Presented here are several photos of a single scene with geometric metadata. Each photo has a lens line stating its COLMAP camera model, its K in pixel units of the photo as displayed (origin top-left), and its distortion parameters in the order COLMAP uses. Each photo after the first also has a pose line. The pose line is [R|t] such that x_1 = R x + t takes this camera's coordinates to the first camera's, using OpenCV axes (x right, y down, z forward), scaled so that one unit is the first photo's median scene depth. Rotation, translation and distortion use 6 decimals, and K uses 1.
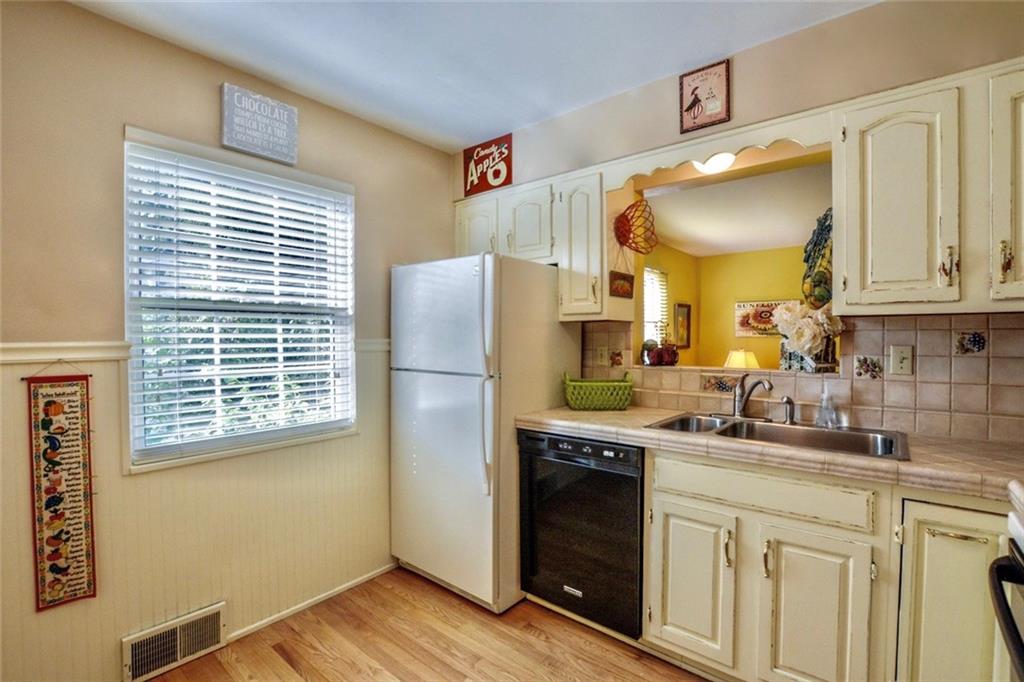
lens RADIAL K [[467.1, 0, 512.0], [0, 467.1, 341.0], [0, 0, 1]] dist [-0.017117, 0.000019]
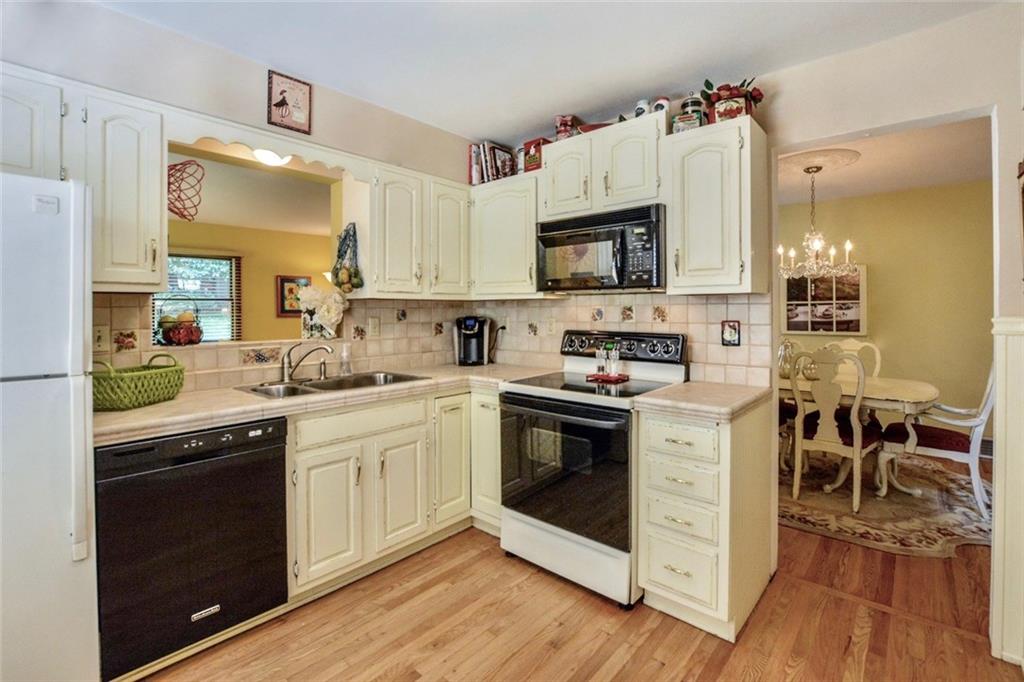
lens RADIAL K [[478.4, 0, 512.5], [0, 478.4, 311.0], [0, 0, 1]] dist [0.000461, 0.000107]
pose [[0.046268, 0.002693, 0.998925, -0.760385], [0.014680, 0.999887, -0.003376, -0.000680], [-0.998821, 0.014821, 0.046223, 0.416895]]
